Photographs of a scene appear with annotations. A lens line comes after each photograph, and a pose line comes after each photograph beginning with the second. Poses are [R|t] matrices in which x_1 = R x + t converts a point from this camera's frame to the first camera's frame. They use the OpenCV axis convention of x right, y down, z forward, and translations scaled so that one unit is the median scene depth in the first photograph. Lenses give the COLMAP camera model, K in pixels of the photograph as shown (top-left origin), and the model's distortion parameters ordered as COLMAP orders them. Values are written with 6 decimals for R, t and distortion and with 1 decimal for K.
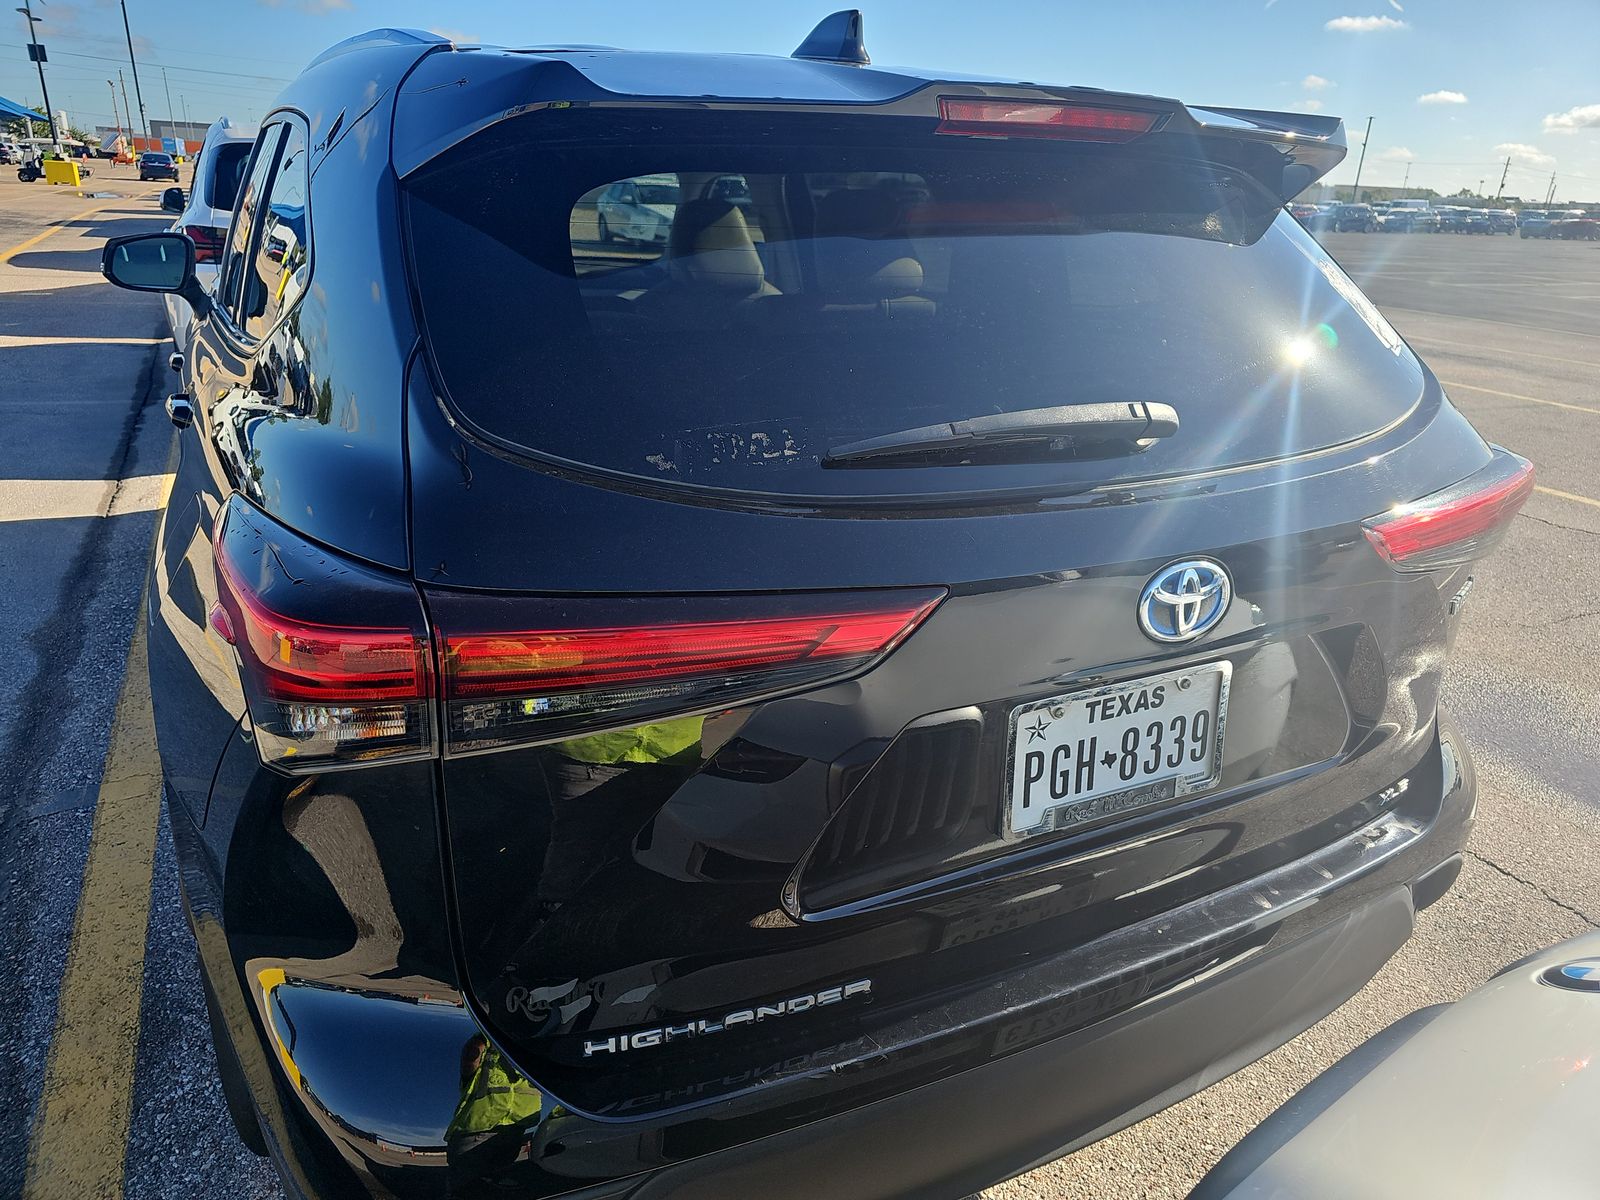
lens RADIAL K [[1091.8, 0, 800.0], [0, 1091.8, 600.0], [0, 0, 1]] dist [0.044860, -0.031678]
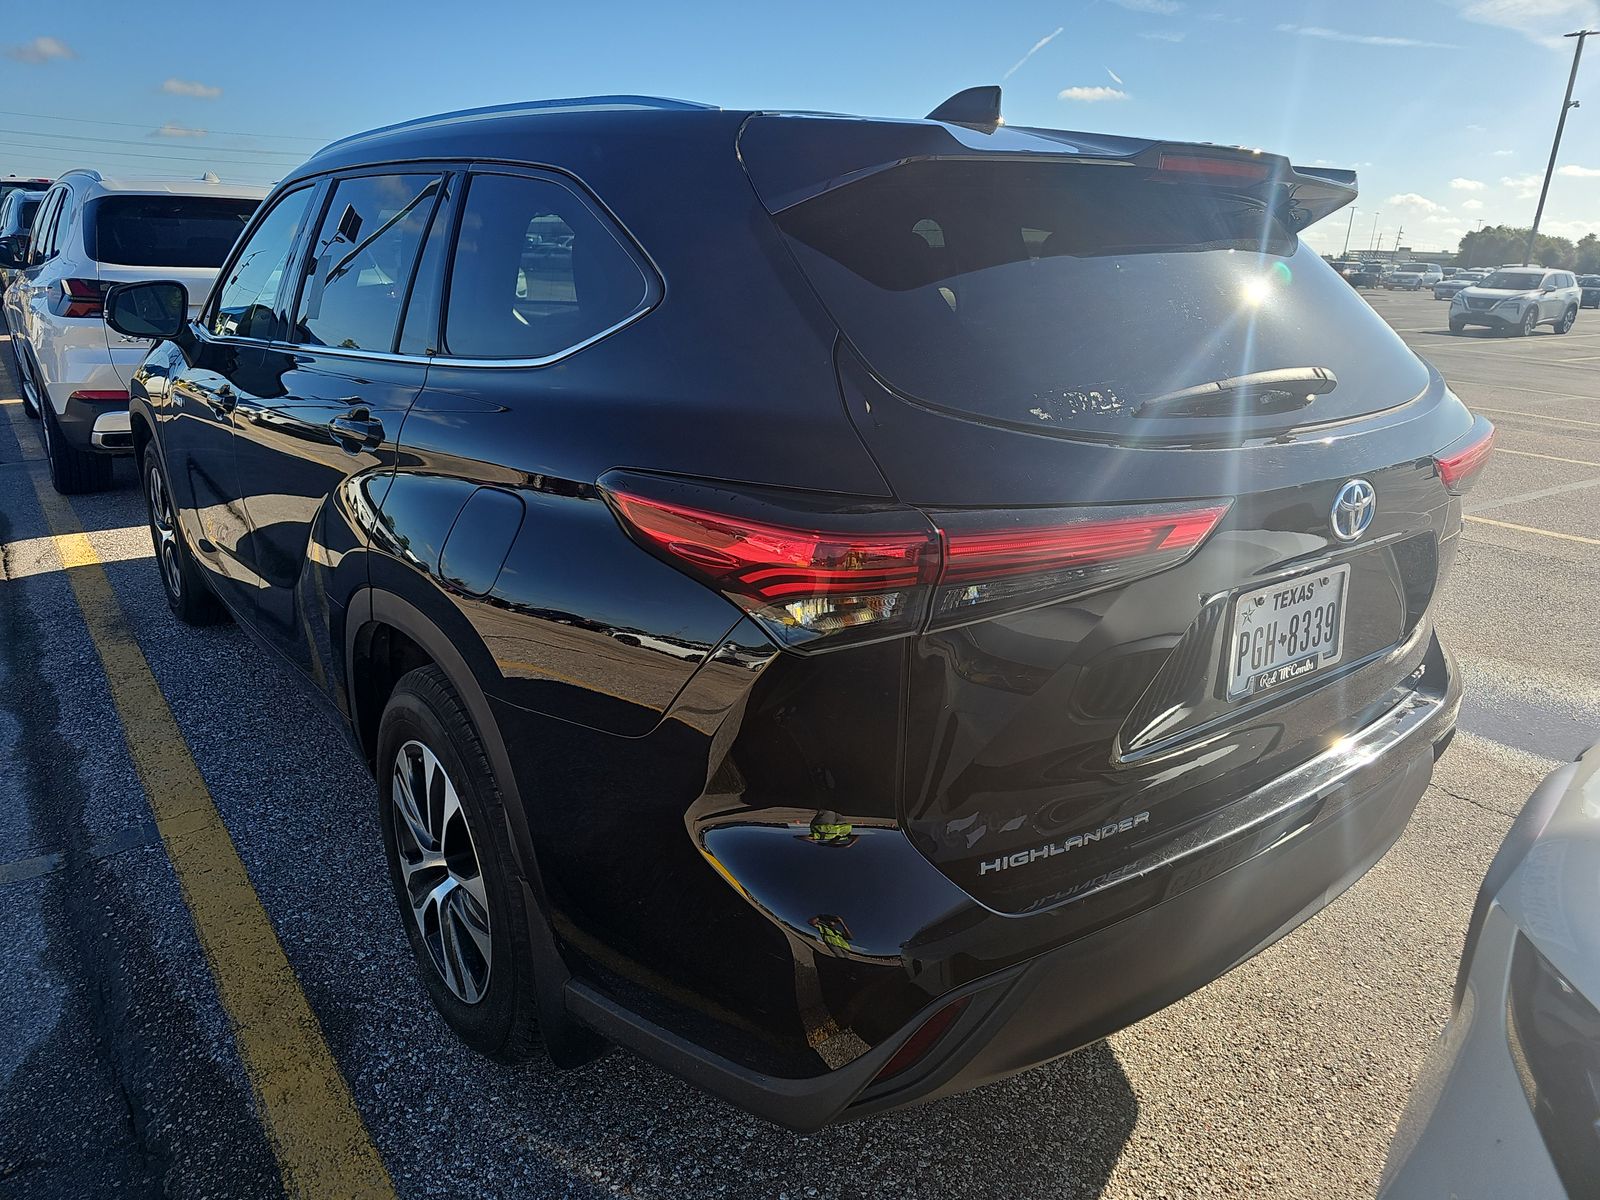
lens RADIAL K [[1109.4, 0, 764.0], [0, 1109.4, 610.0], [0, 0, 1]] dist [0.083752, -0.106270]
pose [[0.982444, -0.063023, 0.175587, -0.558971], [0.070585, 0.996814, -0.037149, 0.112301], [-0.172687, 0.048890, 0.983763, -0.232292]]
